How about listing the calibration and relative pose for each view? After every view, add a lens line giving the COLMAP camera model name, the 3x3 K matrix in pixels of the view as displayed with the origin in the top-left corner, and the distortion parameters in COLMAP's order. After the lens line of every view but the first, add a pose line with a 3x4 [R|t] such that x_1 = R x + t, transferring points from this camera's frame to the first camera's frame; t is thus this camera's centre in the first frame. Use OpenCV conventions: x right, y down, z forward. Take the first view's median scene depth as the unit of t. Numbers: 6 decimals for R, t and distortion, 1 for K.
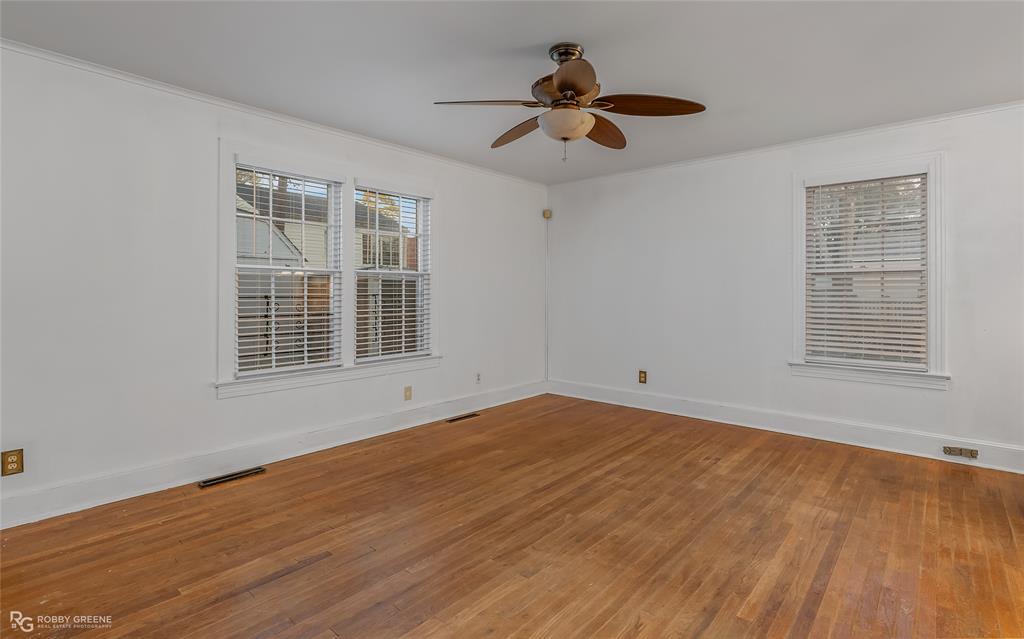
lens RADIAL K [[487.3, 0, 513.6], [0, 487.3, 290.3], [0, 0, 1]] dist [0.000635, 0.000201]
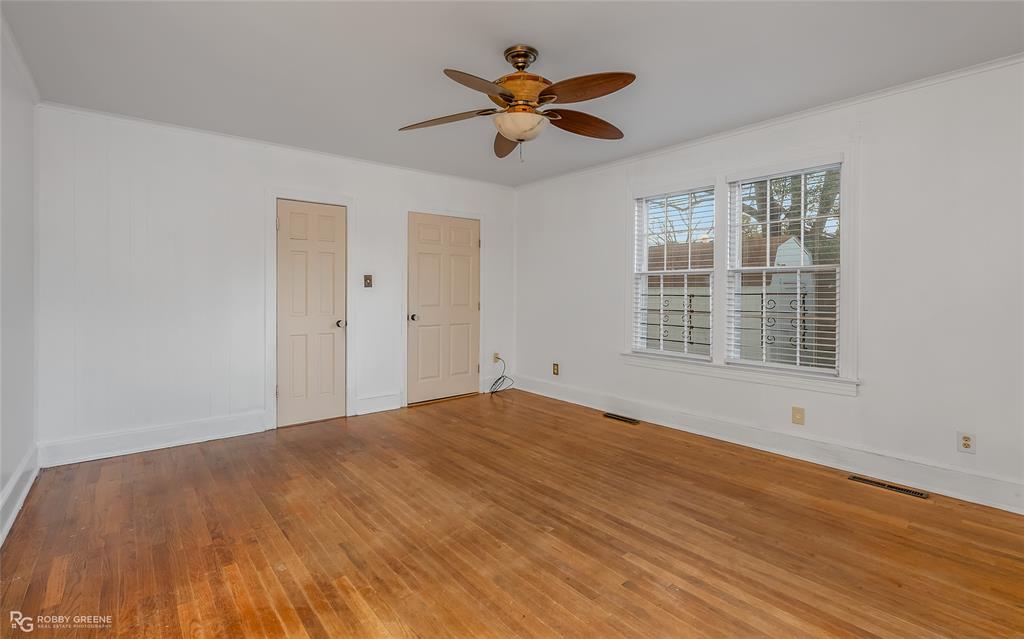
lens RADIAL K [[466.9, 0, 515.8], [0, 466.9, 287.1], [0, 0, 1]] dist [-0.004117, -0.000057]
pose [[-0.149687, -0.011956, -0.988661, 0.955409], [0.004329, 0.999909, -0.012747, 0.009013], [0.988724, -0.006188, -0.149621, 1.008871]]
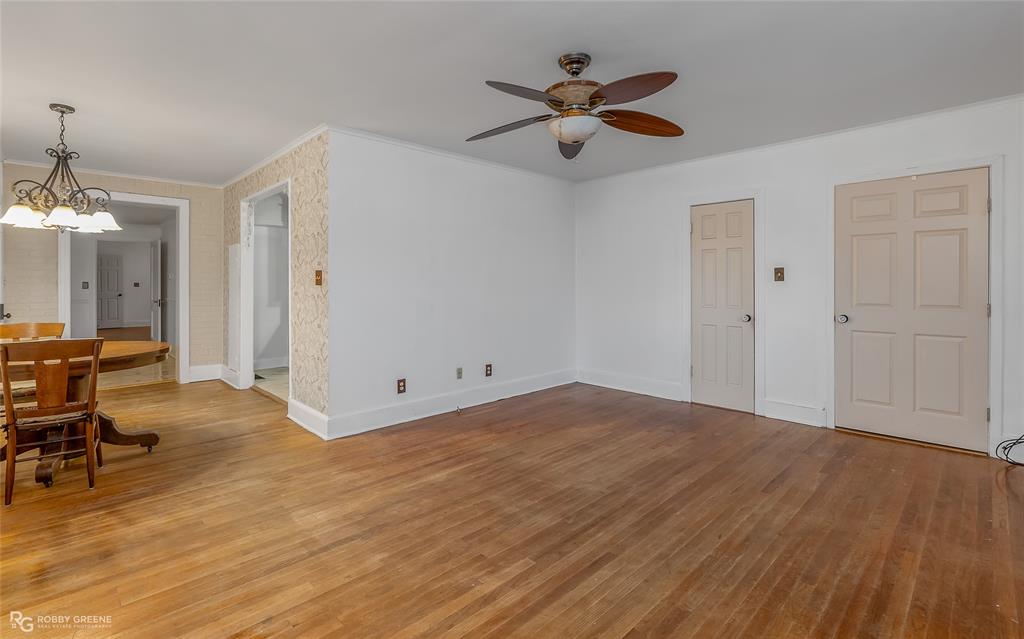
lens RADIAL K [[466.9, 0, 515.8], [0, 466.9, 287.1], [0, 0, 1]] dist [-0.004117, -0.000057]
pose [[-0.997618, -0.001157, 0.068977, 0.147915], [-0.001207, 0.999999, -0.000685, 0.007575], [-0.068977, -0.000767, -0.997618, 1.799727]]
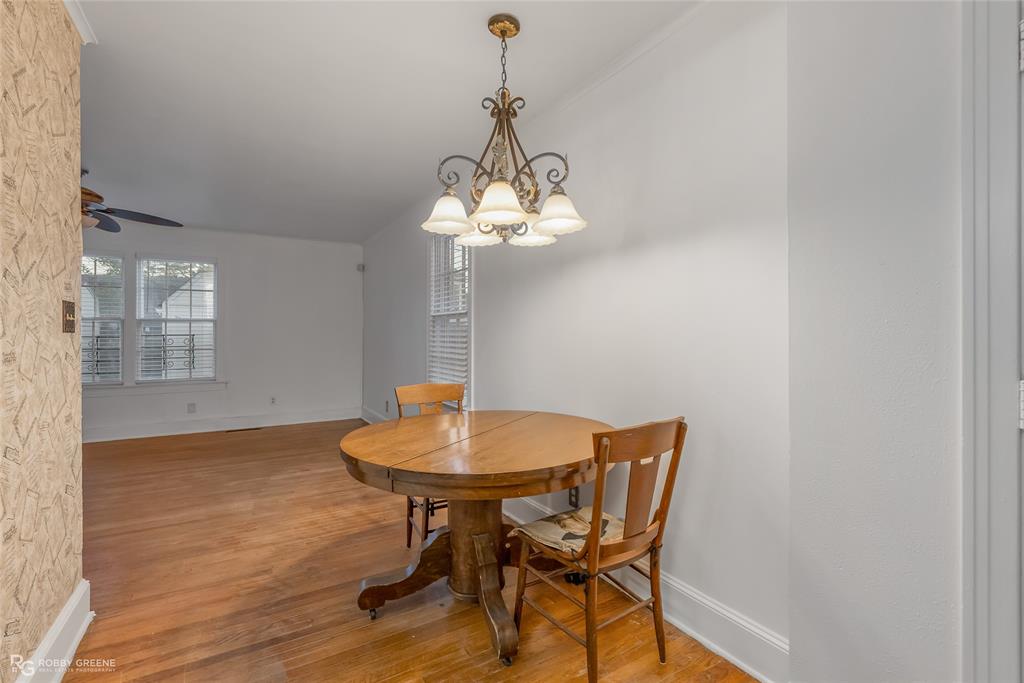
lens RADIAL K [[466.4, 0, 511.3], [0, 466.4, 334.5], [0, 0, 1]] dist [0.001907, 0.001449]
pose [[0.950721, -0.000091, -0.310049, 1.589095], [0.001807, 0.999985, 0.005248, 0.002074], [0.310044, -0.005550, 0.950706, 0.065861]]
